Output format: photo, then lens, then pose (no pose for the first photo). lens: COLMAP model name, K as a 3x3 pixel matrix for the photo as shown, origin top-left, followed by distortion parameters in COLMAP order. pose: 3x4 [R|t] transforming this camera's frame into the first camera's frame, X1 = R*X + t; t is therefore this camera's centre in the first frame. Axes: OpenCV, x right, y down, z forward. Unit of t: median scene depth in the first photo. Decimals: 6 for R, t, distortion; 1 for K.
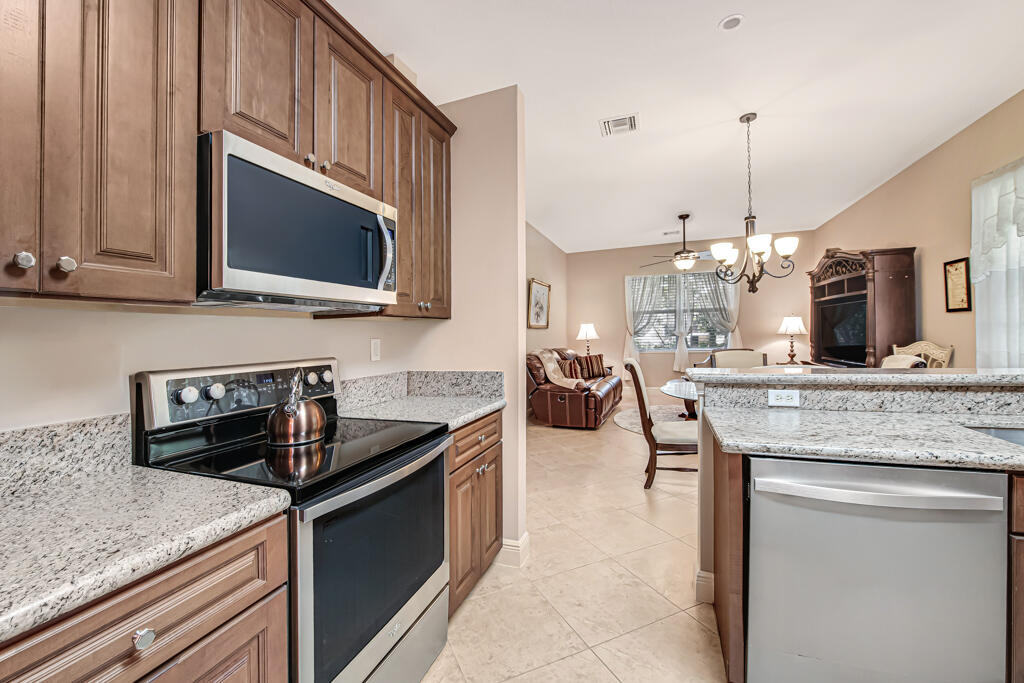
lens RADIAL K [[414.5, 0, 504.4], [0, 414.5, 329.7], [0, 0, 1]] dist [-0.019688, -0.000164]
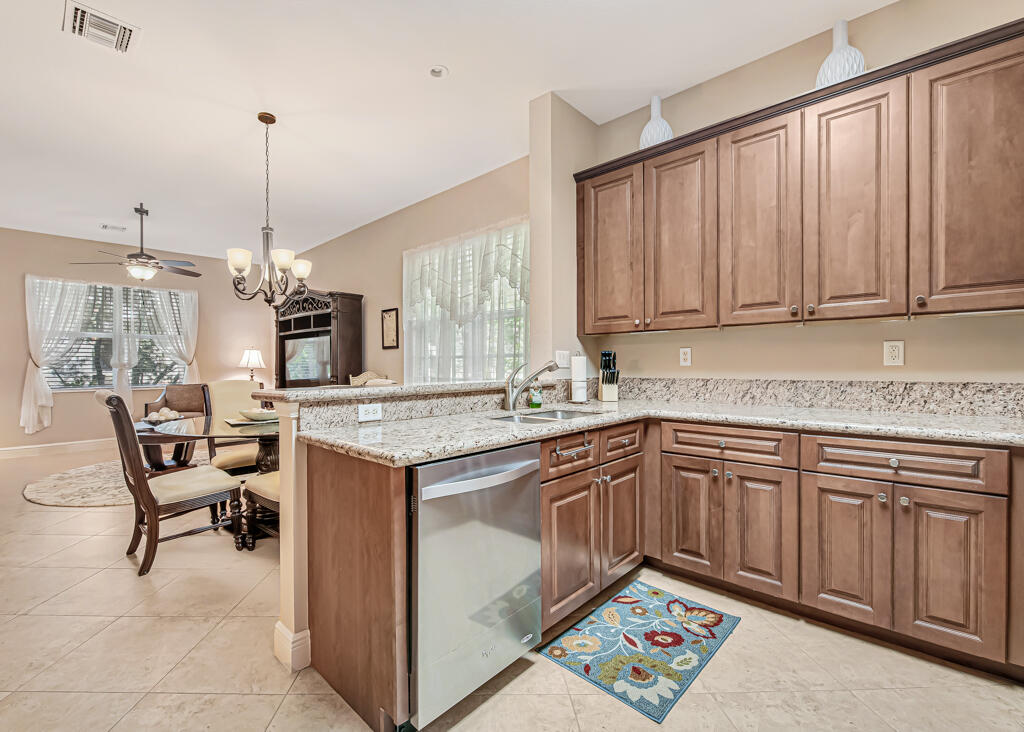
lens RADIAL K [[449.6, 0, 463.7], [0, 449.6, 371.2], [0, 0, 1]] dist [-0.009370, -0.000148]
pose [[0.422029, 0.012413, 0.906497, -0.189372], [-0.014784, 0.999868, -0.006809, 0.067128], [-0.906462, -0.010528, 0.422156, 0.321427]]
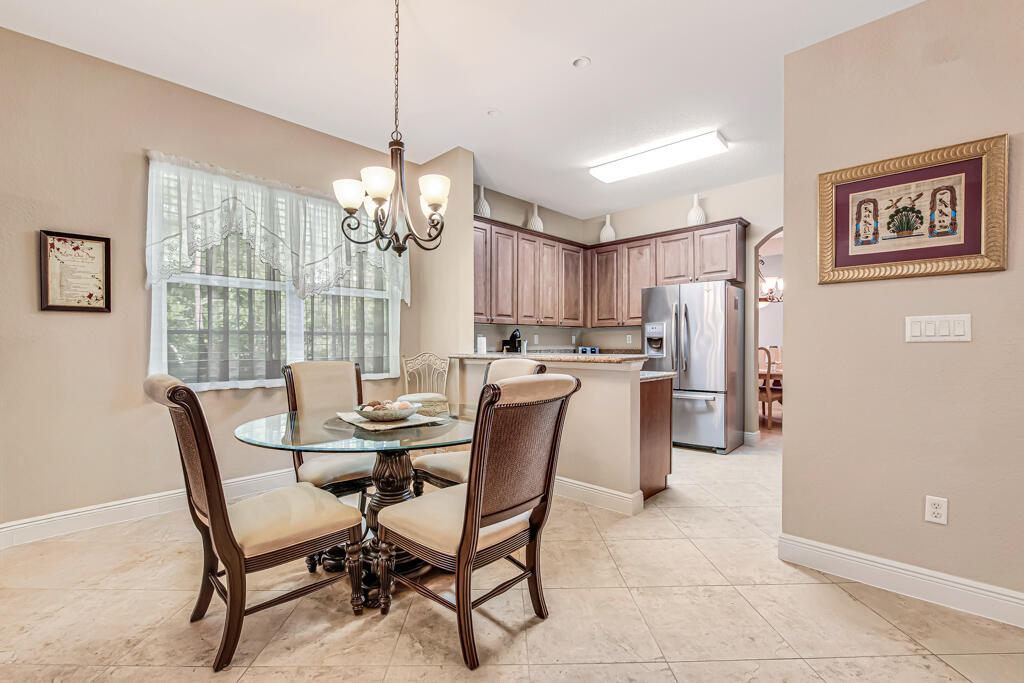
lens RADIAL K [[439.0, 0, 524.7], [0, 439.0, 362.7], [0, 0, 1]] dist [-0.014477, -0.000340]
pose [[-0.926259, 0.016088, 0.376545, 0.289248], [0.026444, 0.999400, 0.022349, 0.089119], [-0.375960, 0.030658, -0.926129, 2.684369]]
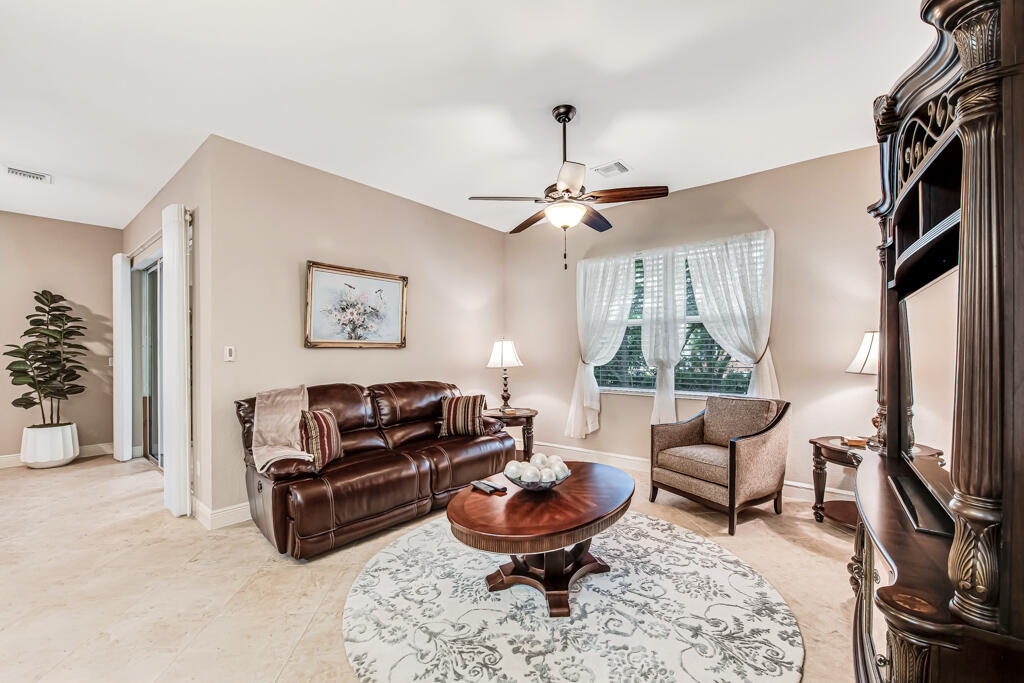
lens RADIAL K [[417.0, 0, 518.5], [0, 417.0, 353.8], [0, 0, 1]] dist [-0.008065, -0.000089]
pose [[0.954949, 0.025875, -0.295641, 1.673474], [-0.019870, 0.999531, 0.023297, -0.047281], [0.296105, -0.016373, 0.955015, 1.707559]]
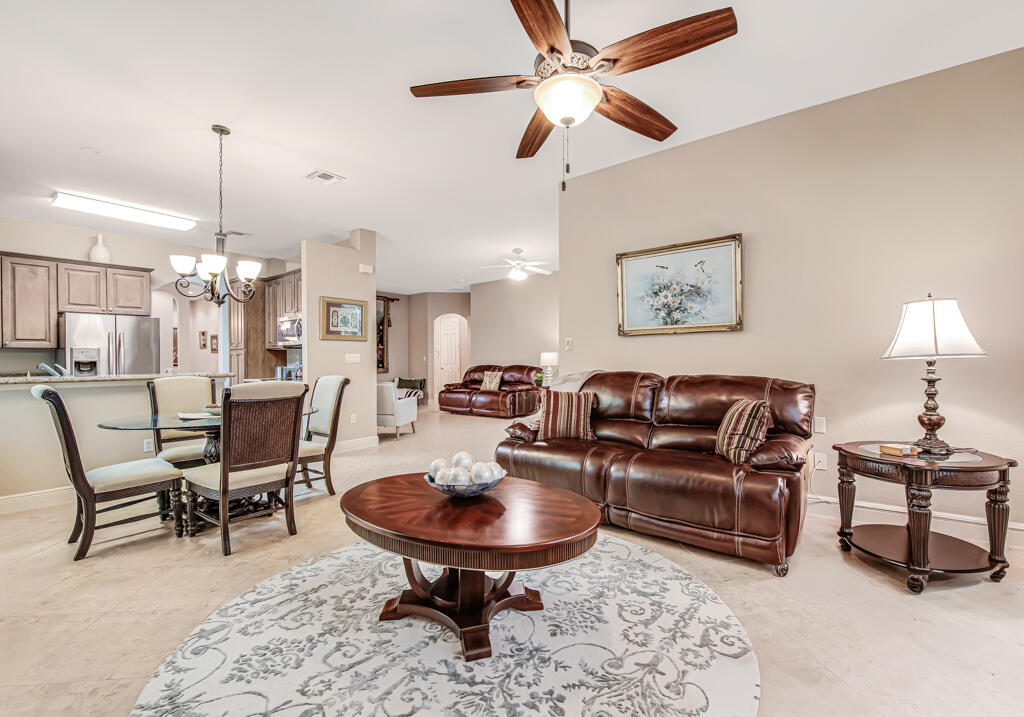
lens RADIAL K [[426.6, 0, 512.0], [0, 426.6, 358.5], [0, 0, 1]] dist [-0.010973, -0.000067]
pose [[-0.287646, 0.028363, -0.957317, 2.318105], [0.032690, 0.999270, 0.019784, 0.037240], [0.957179, -0.025604, -0.288363, 3.322141]]
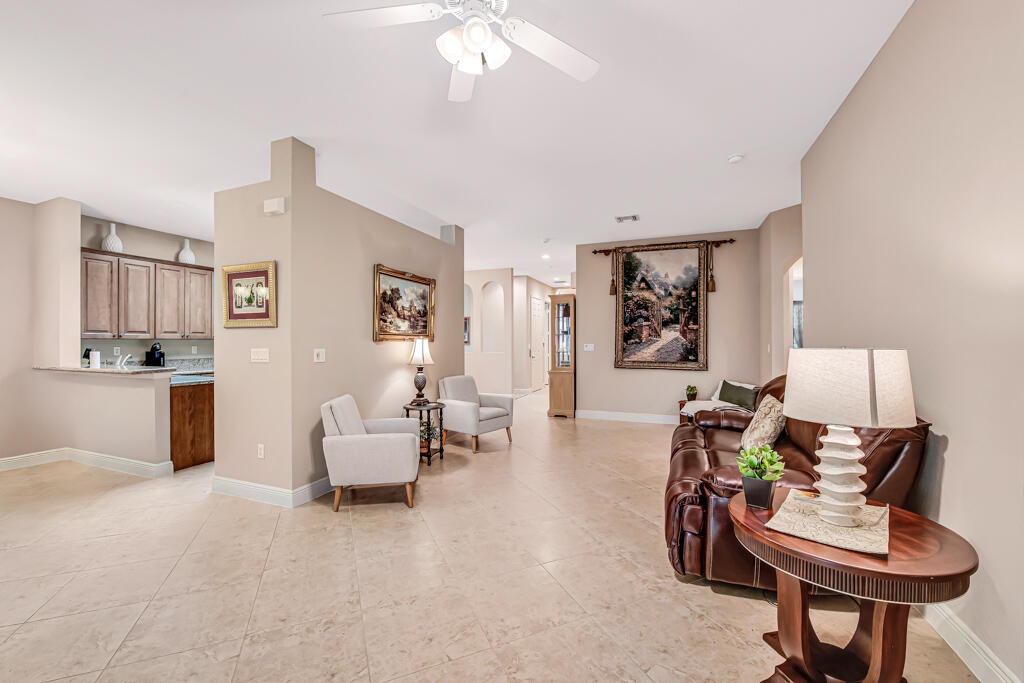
lens RADIAL K [[404.7, 0, 527.7], [0, 404.7, 341.9], [0, 0, 1]] dist [-0.026079, -0.000261]
pose [[-0.999348, 0.030760, -0.018880, -1.378456], [0.030988, 0.999449, -0.011913, 0.055768], [0.018503, -0.012490, -0.999751, 3.188103]]
